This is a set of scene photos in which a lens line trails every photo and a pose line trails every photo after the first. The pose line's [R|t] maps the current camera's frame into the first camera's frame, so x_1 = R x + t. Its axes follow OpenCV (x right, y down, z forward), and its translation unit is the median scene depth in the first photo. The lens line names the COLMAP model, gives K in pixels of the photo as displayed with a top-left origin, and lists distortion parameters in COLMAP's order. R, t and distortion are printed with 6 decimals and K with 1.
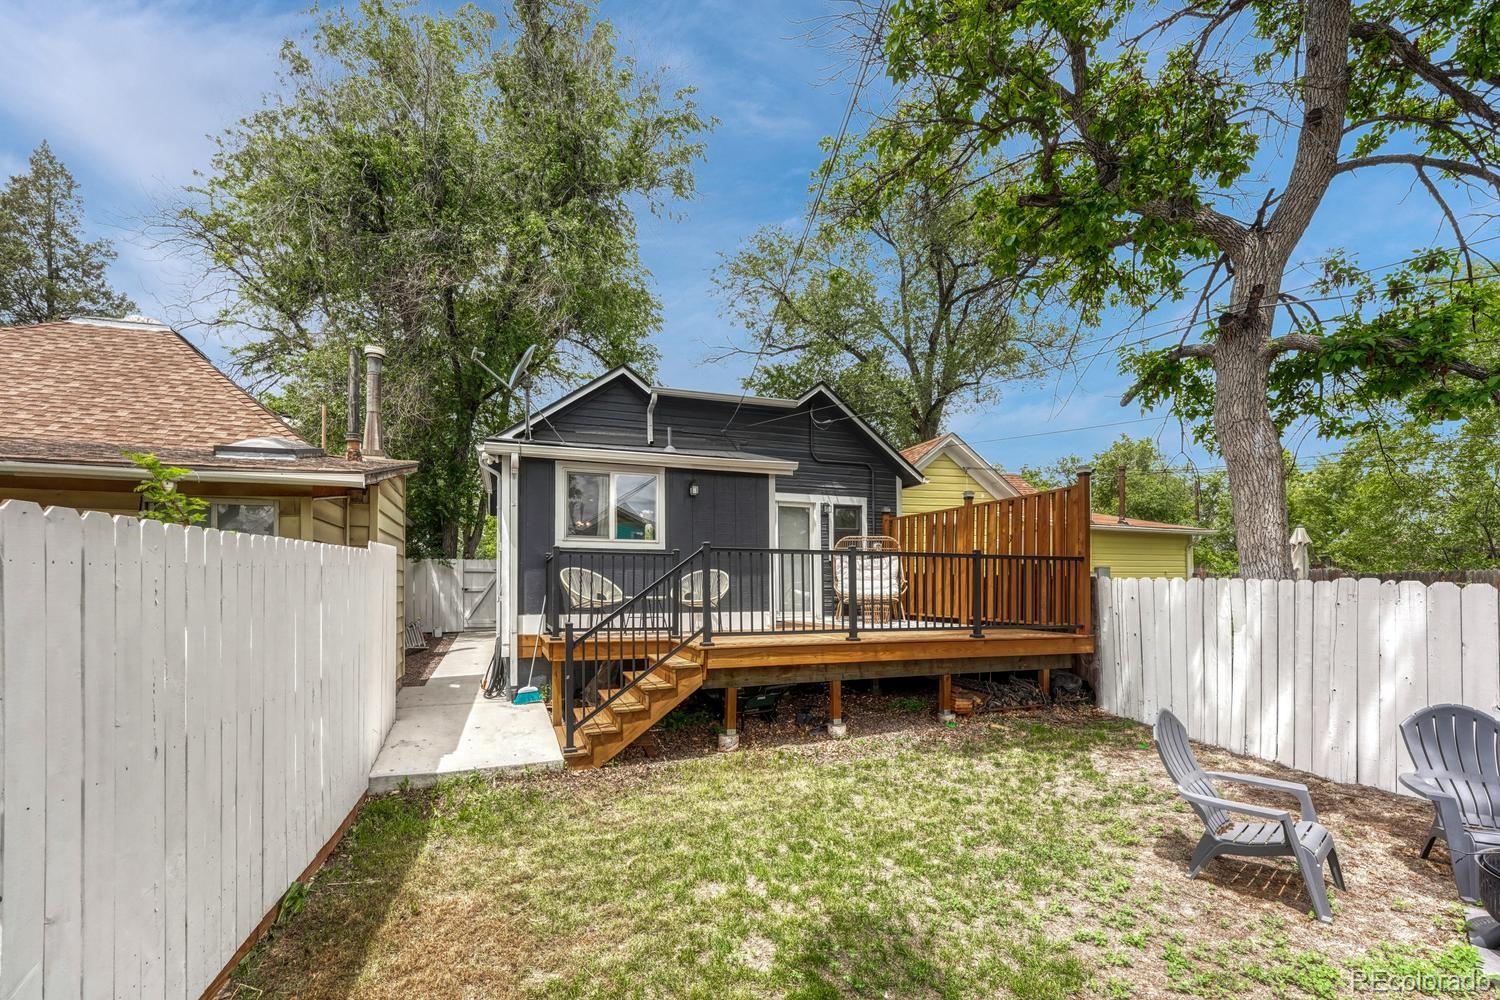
lens RADIAL K [[586.2, 0, 749.4], [0, 586.2, 580.0], [0, 0, 1]] dist [-0.000454, -0.000202]
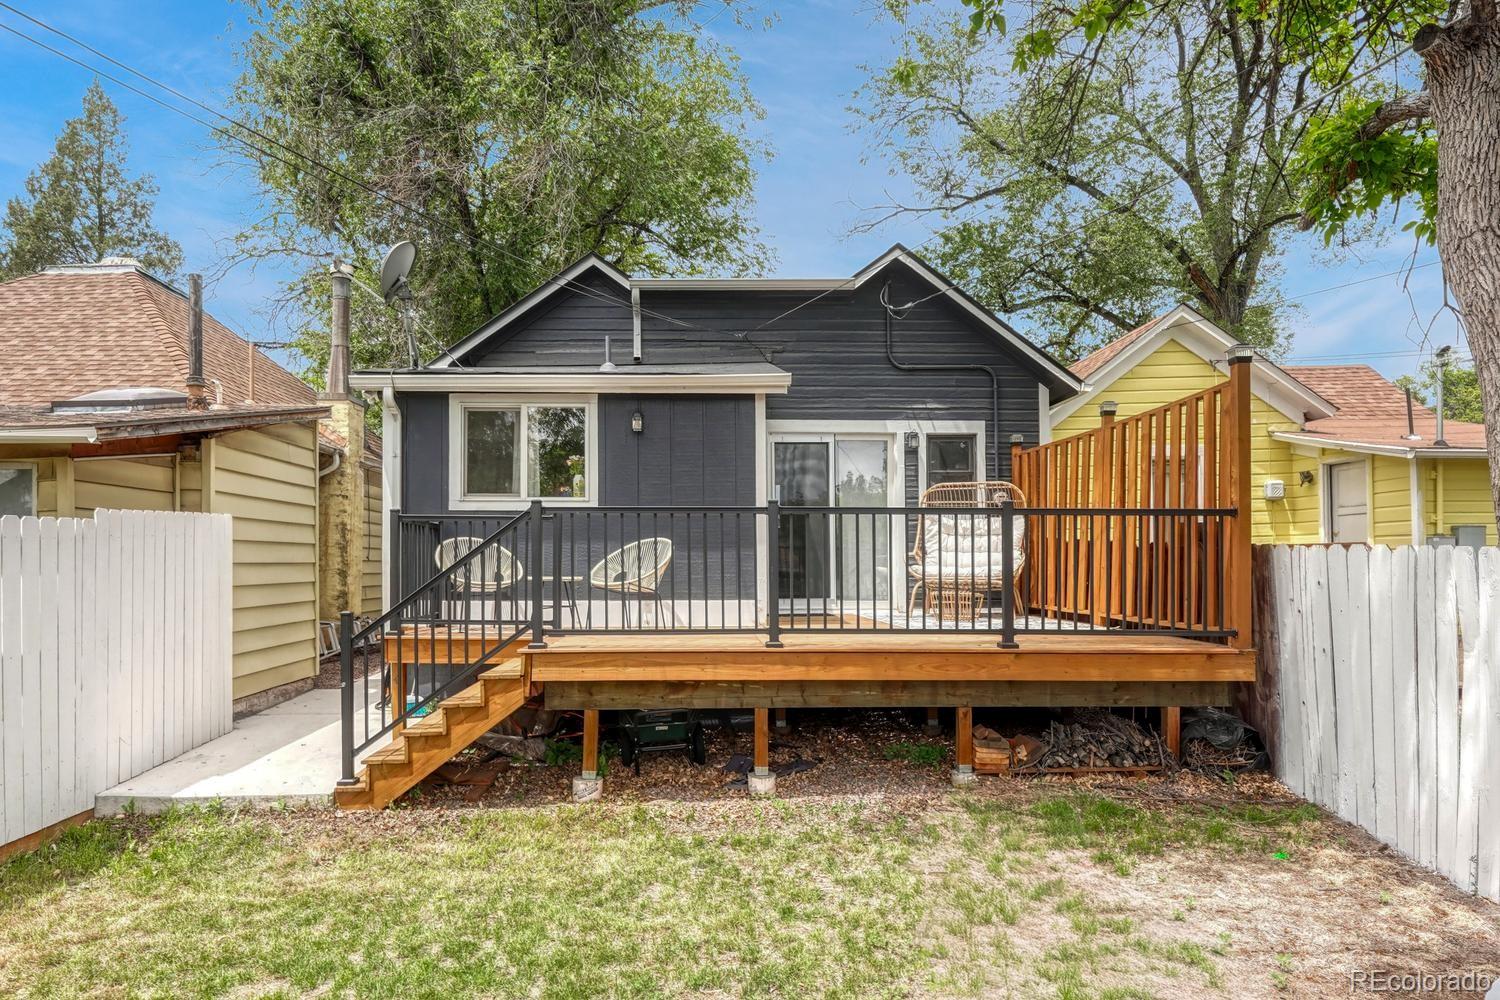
lens RADIAL K [[841.1, 0, 687.9], [0, 841.1, 558.1], [0, 0, 1]] dist [0.000316, -0.000079]
pose [[0.954232, -0.002925, -0.299053, 0.327334], [0.004758, 0.999974, 0.005402, 0.000795], [0.299030, -0.006578, 0.954221, 0.083032]]
